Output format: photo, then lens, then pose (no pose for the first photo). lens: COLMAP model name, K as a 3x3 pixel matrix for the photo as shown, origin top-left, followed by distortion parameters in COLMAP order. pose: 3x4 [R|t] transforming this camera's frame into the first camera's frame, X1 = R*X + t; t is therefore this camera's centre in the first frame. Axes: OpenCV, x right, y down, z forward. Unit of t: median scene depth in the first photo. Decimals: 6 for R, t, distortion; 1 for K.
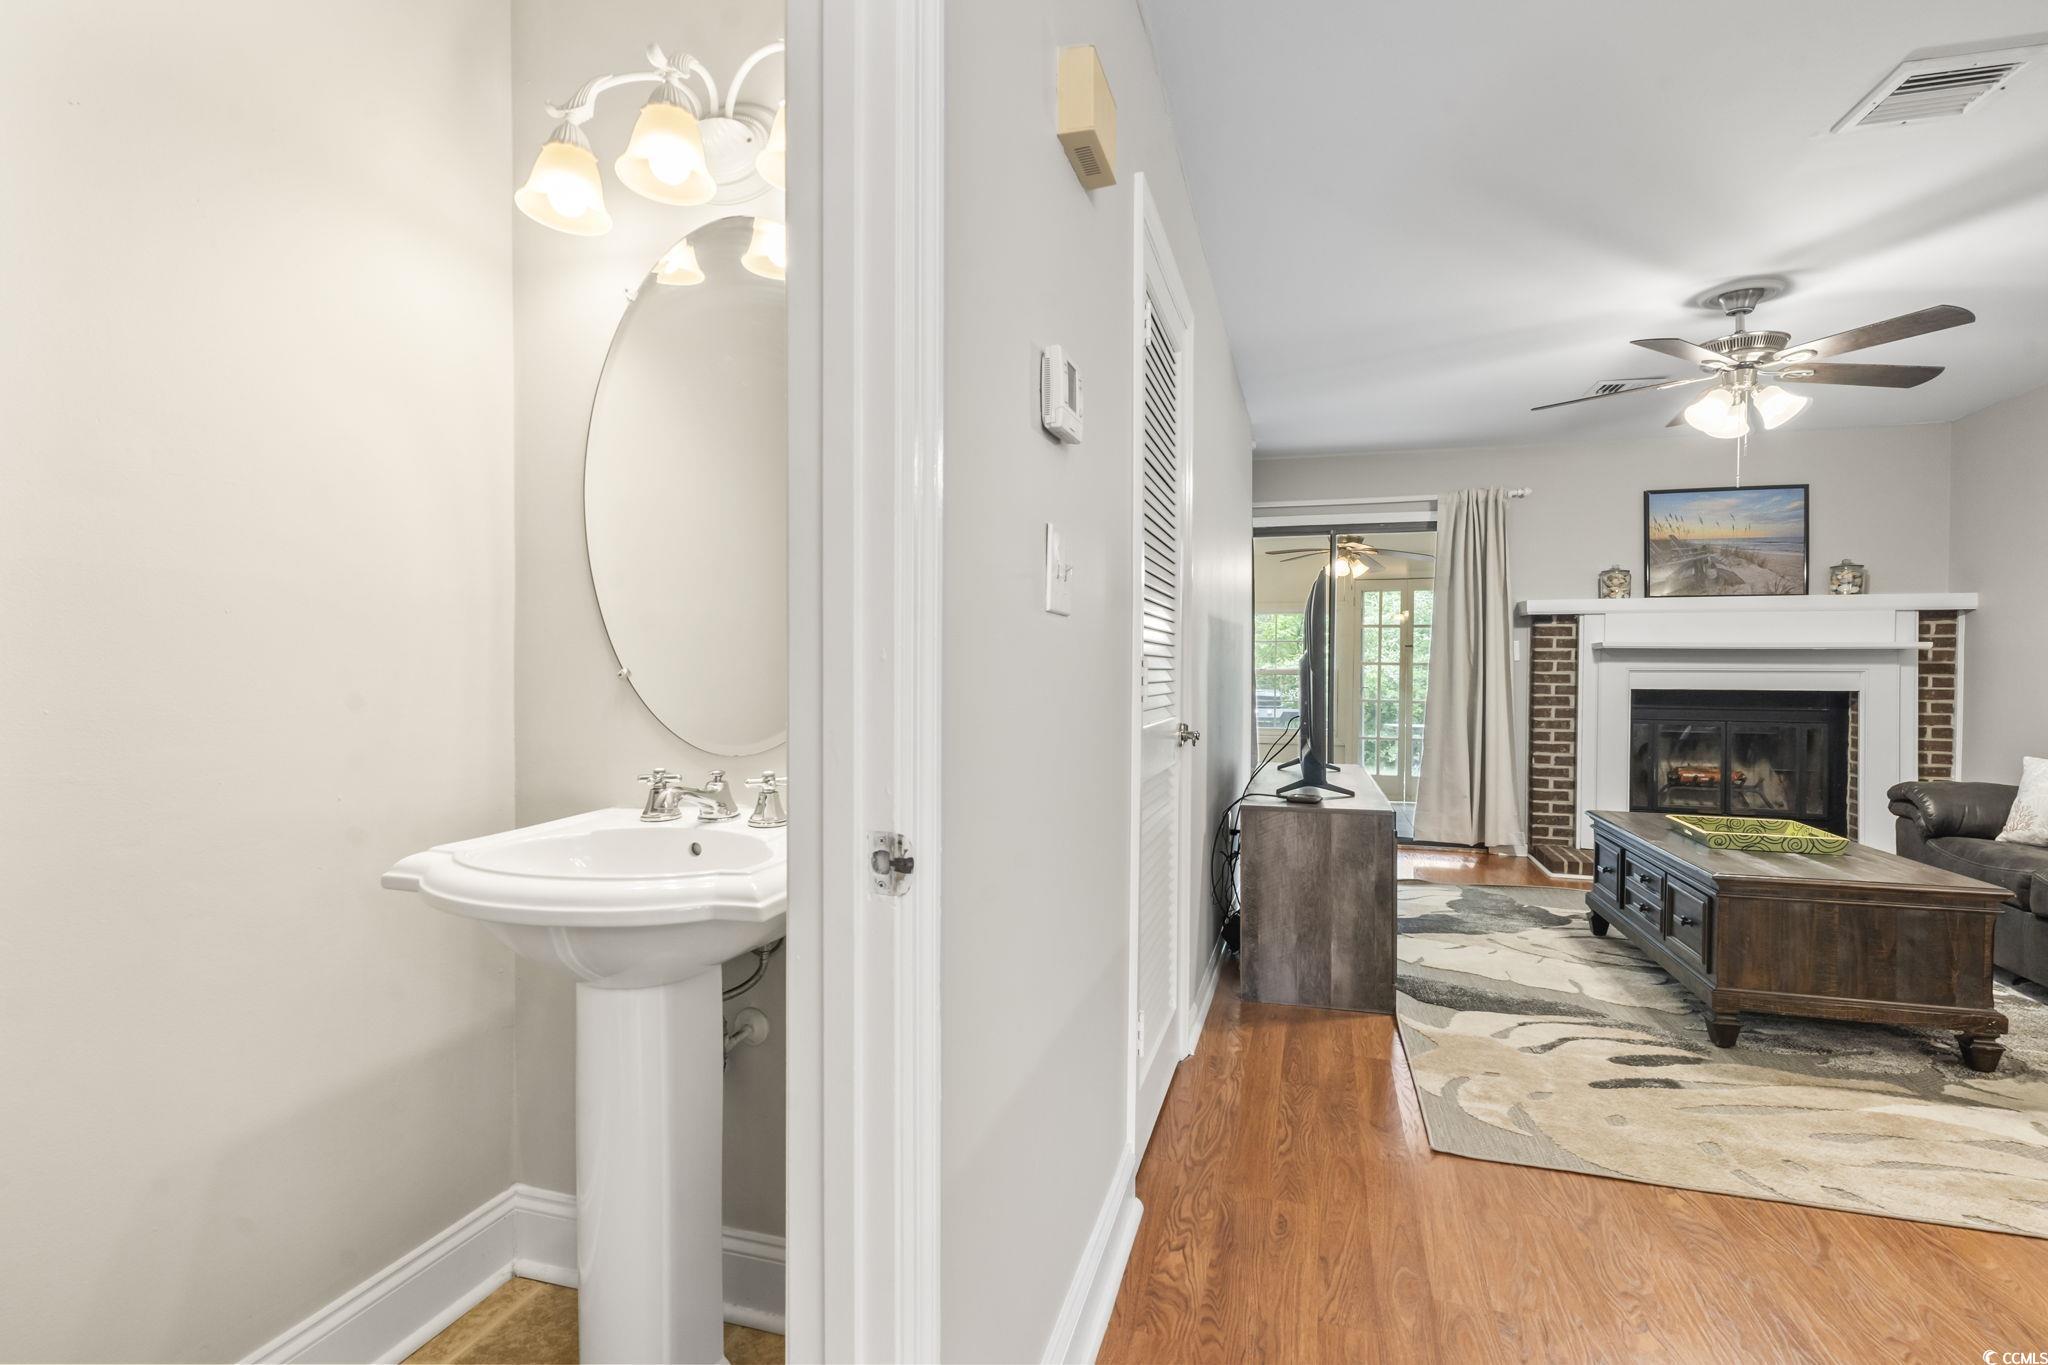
lens RADIAL K [[987.0, 0, 1024.0], [0, 987.0, 682.5], [0, 0, 1]] dist [0.001008, -0.000118]
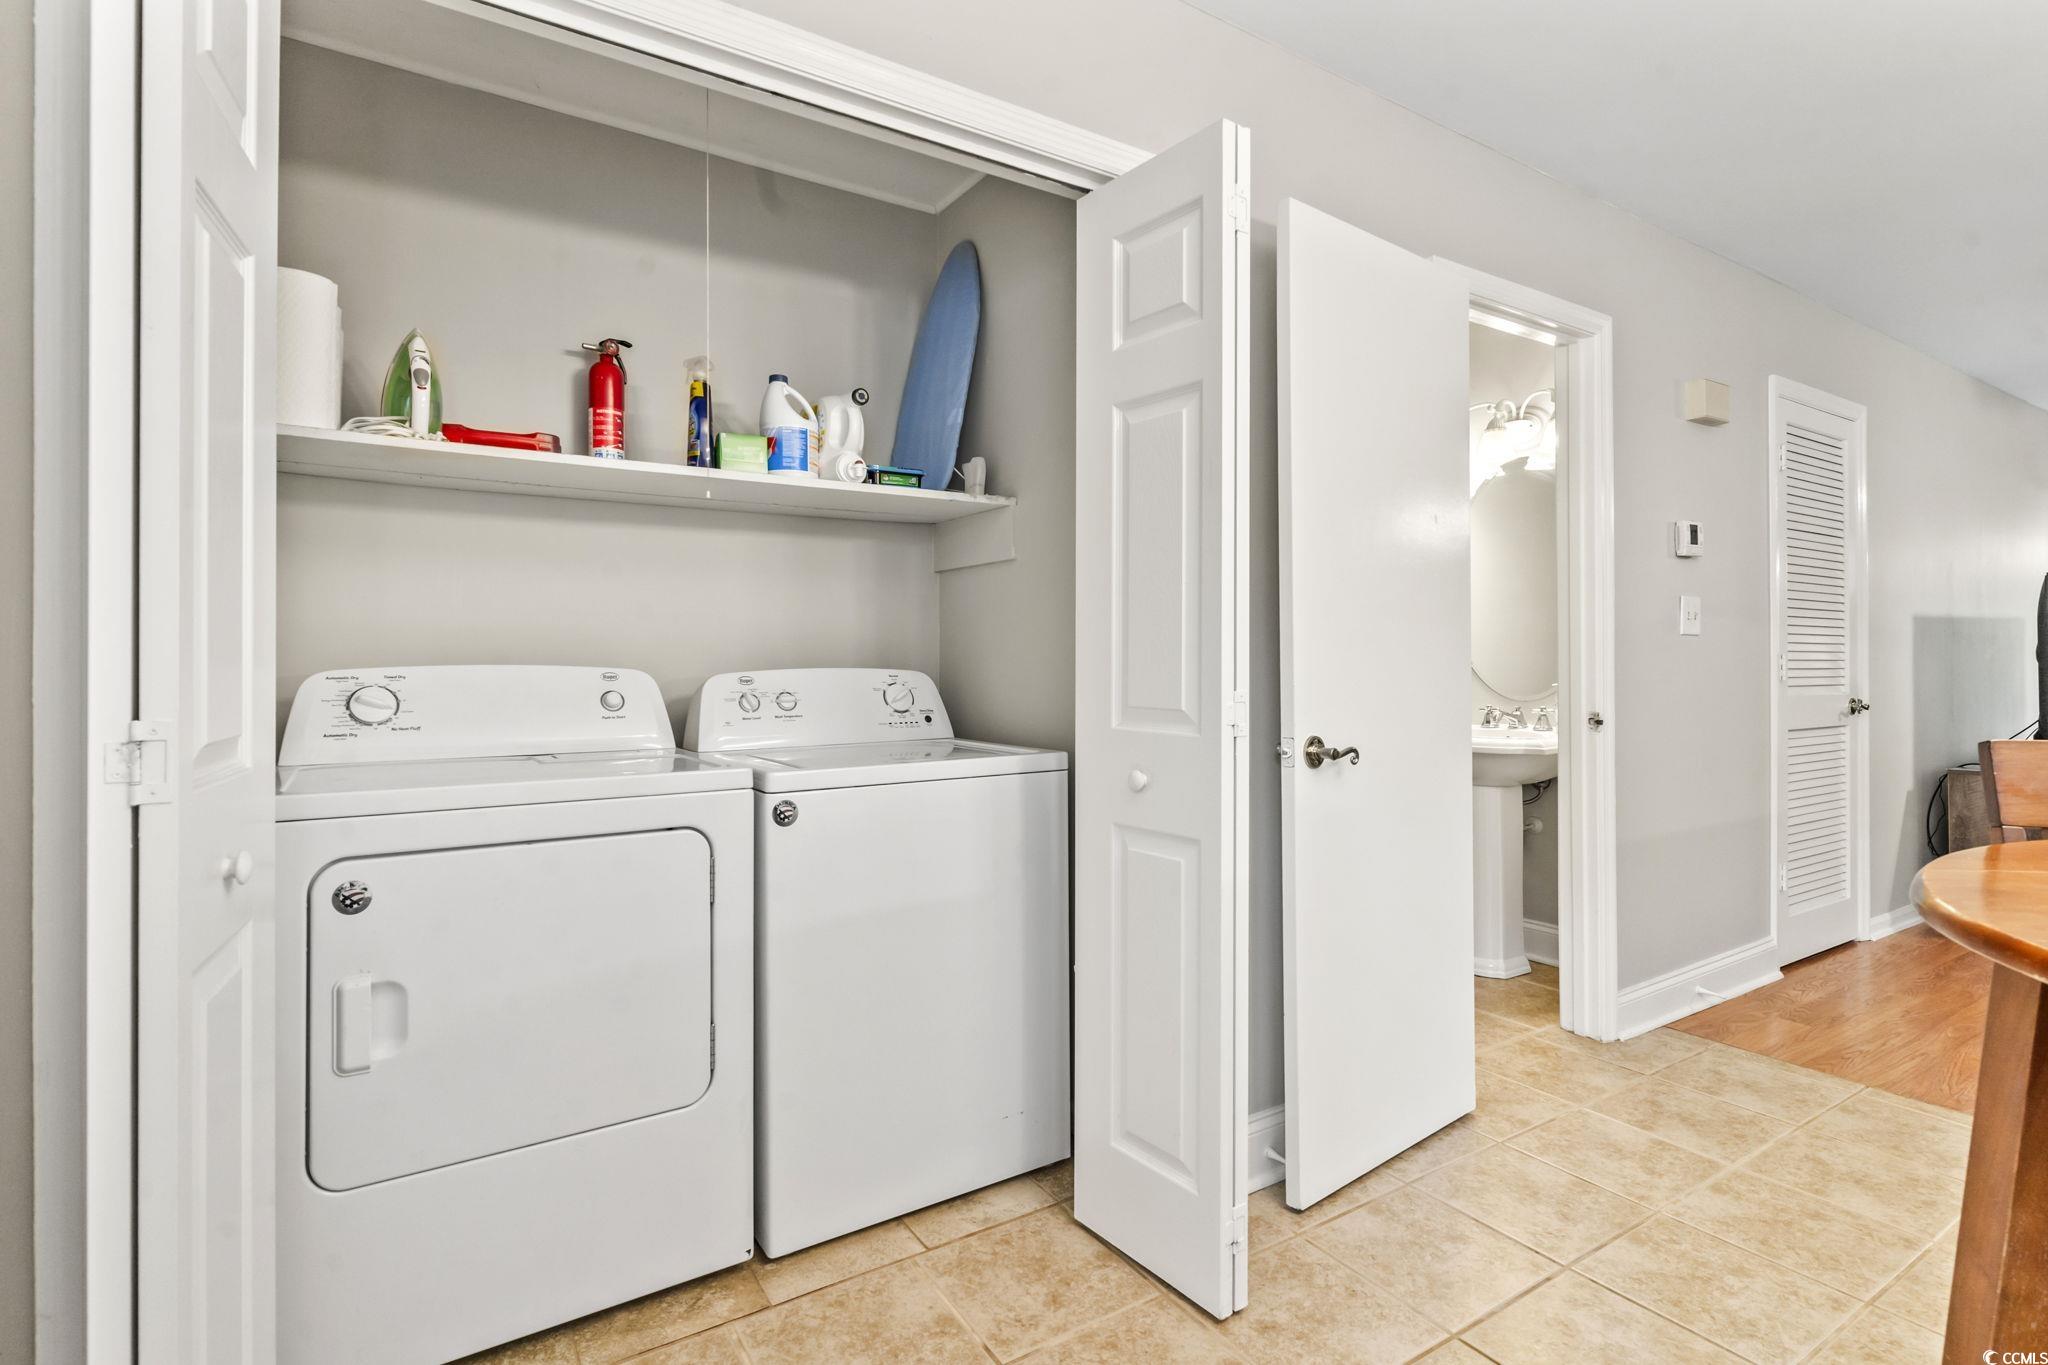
lens RADIAL K [[957.0, 0, 1021.0], [0, 957.0, 648.7], [0, 0, 1]] dist [0.001341, 0.000040]
pose [[0.752007, -0.011798, -0.659049, 0.288573], [-0.002655, 0.999777, -0.020928, 0.007802], [0.659149, 0.017488, 0.751809, -1.441438]]
